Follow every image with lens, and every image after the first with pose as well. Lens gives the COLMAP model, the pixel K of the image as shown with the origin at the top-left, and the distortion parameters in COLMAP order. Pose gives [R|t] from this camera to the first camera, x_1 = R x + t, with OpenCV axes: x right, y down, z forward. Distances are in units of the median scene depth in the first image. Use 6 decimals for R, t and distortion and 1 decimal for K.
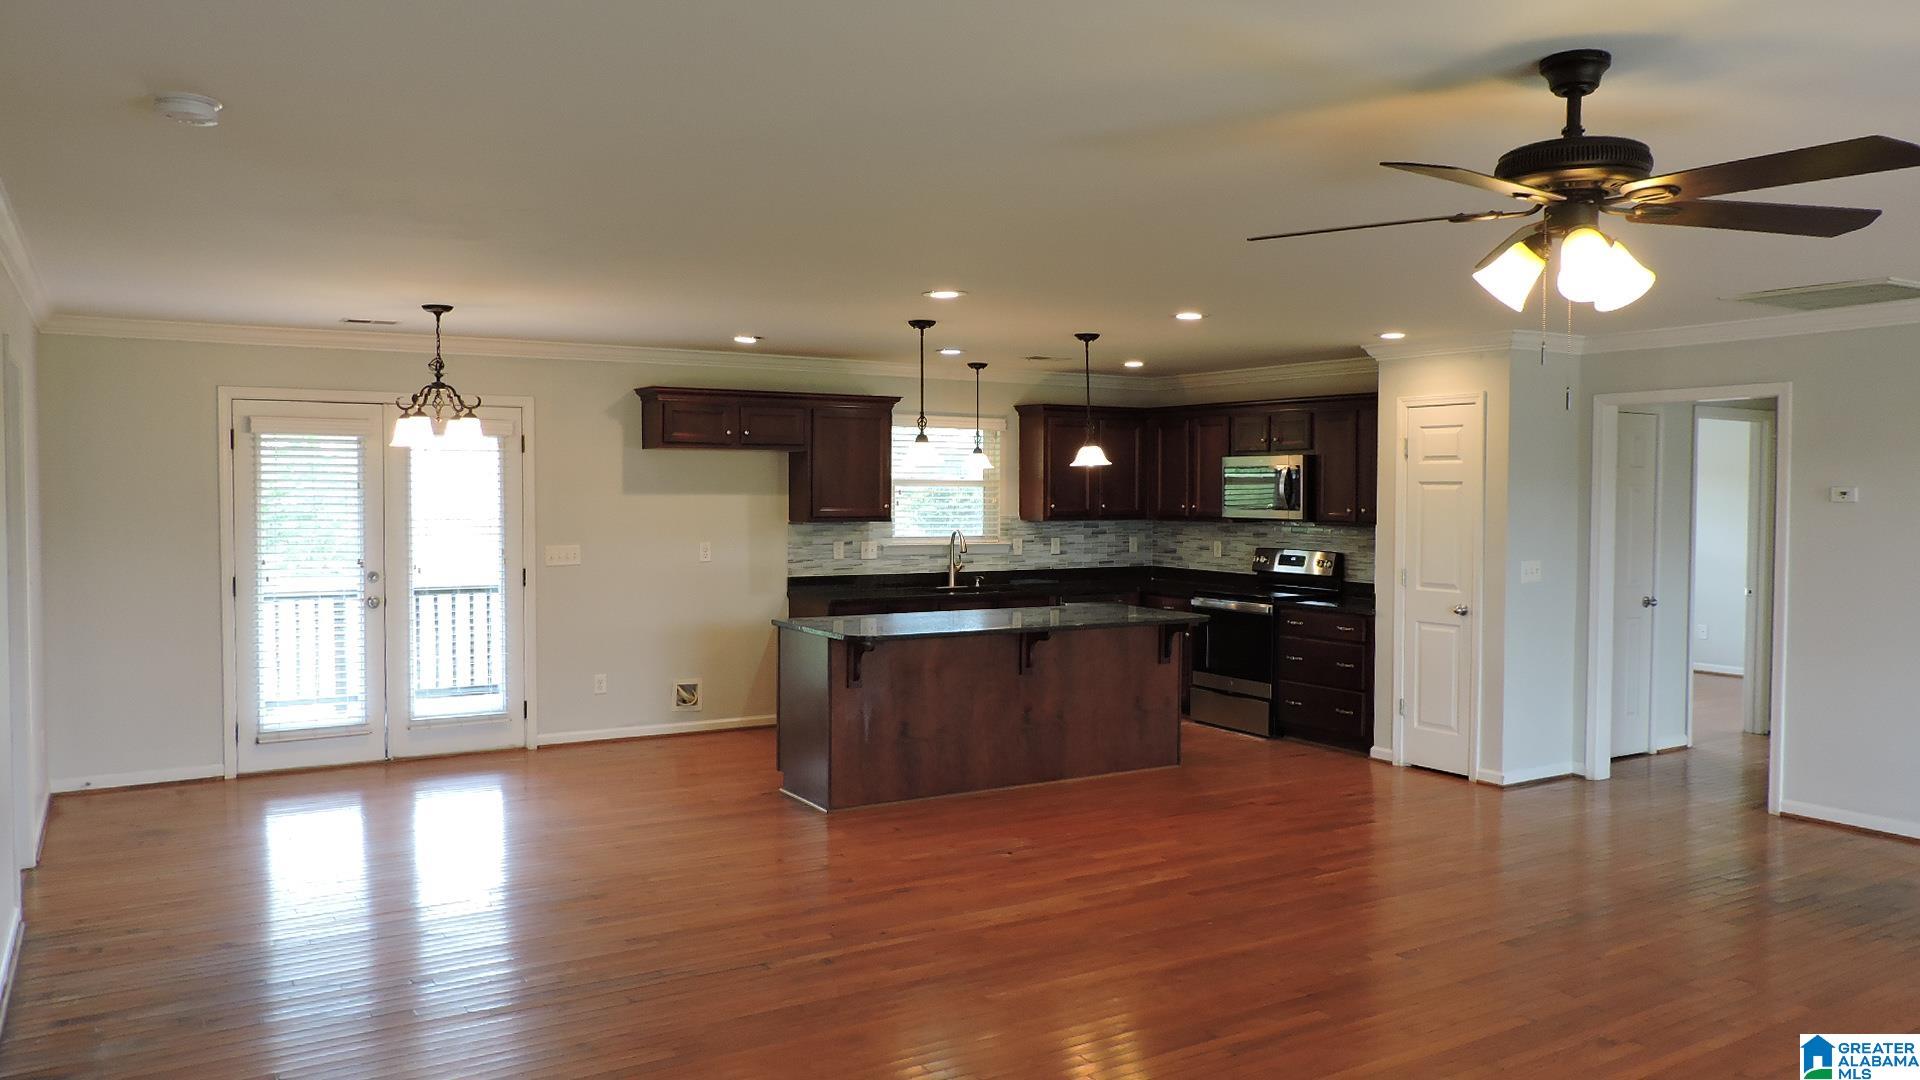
lens RADIAL K [[1371.7, 0, 960.0], [0, 1371.7, 540.0], [0, 0, 1]] dist [-0.024872, 0.004781]
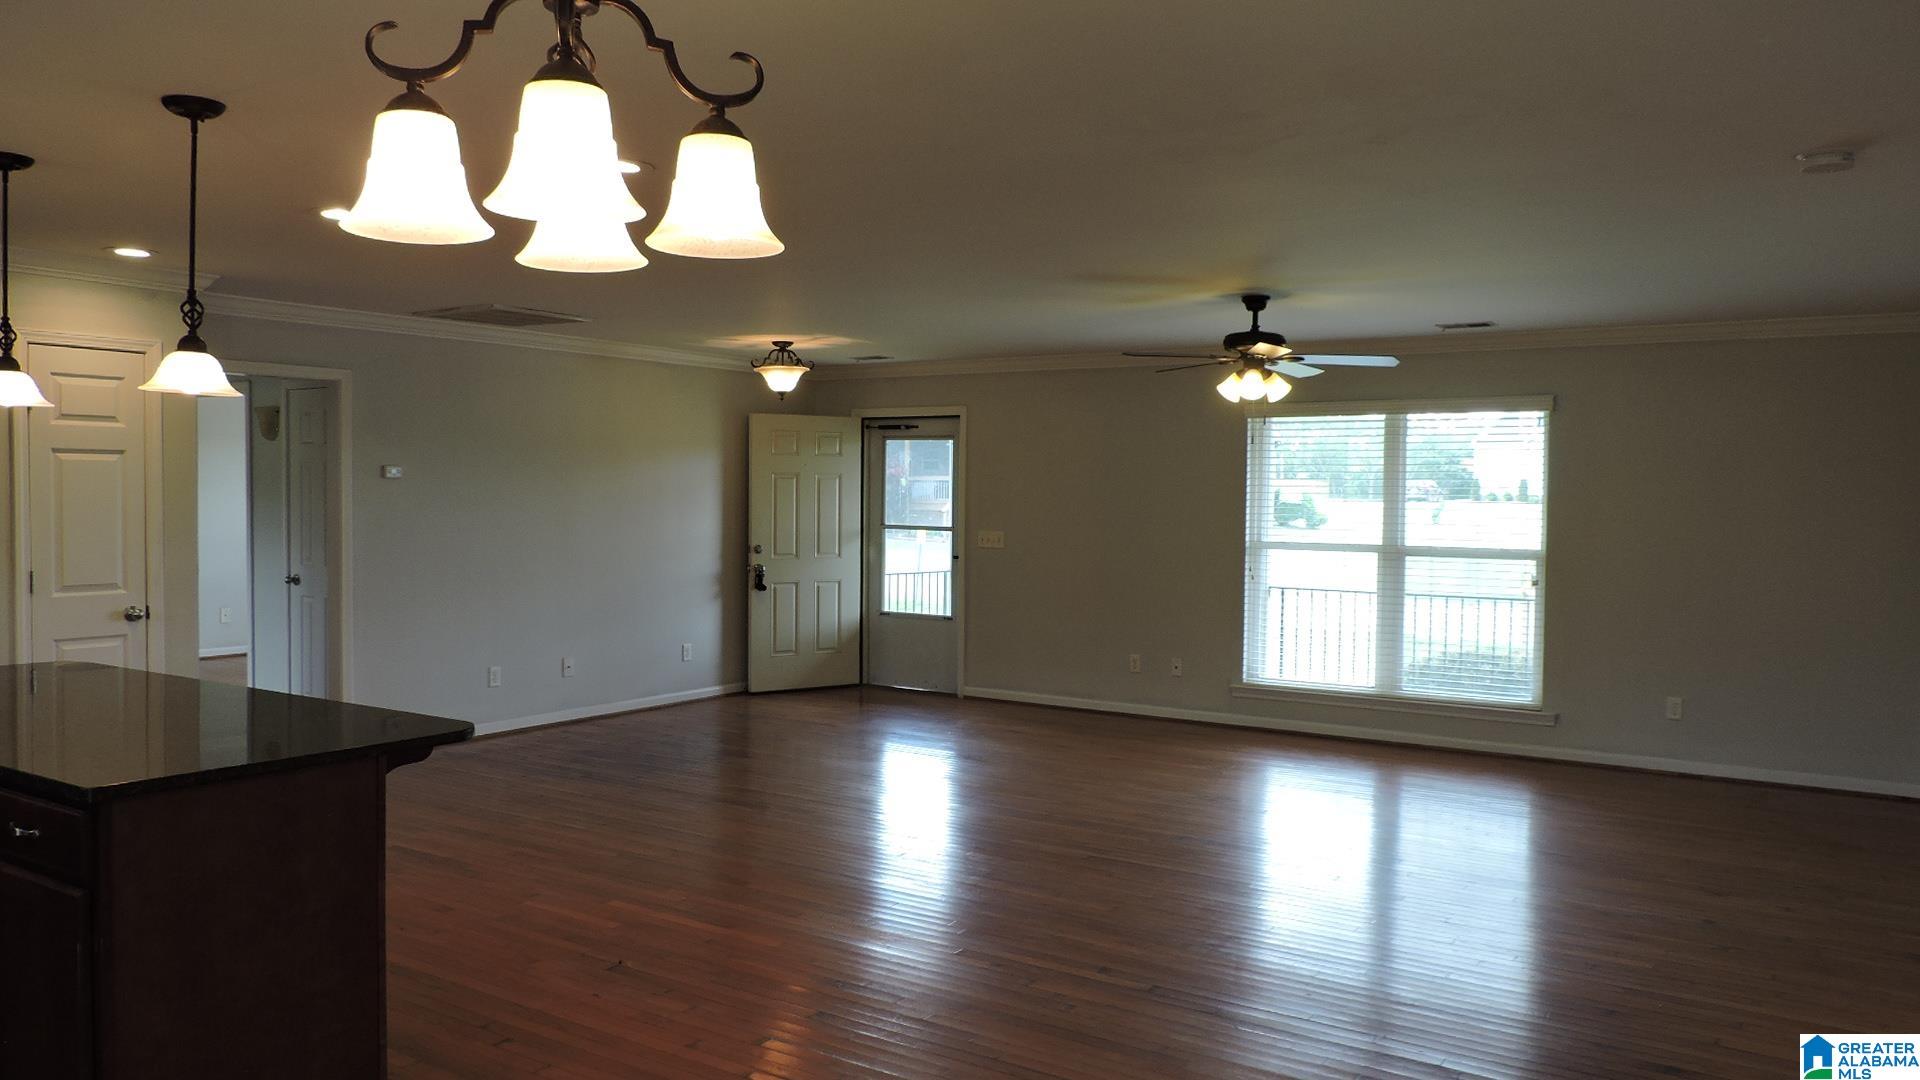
lens RADIAL K [[1371.7, 0, 960.0], [0, 1371.7, 540.0], [0, 0, 1]] dist [-0.024872, 0.004781]
pose [[-0.433685, -0.040373, 0.900160, -0.651349], [0.017650, 0.998423, 0.053284, -0.029455], [-0.900892, 0.038996, -0.432288, 1.086036]]
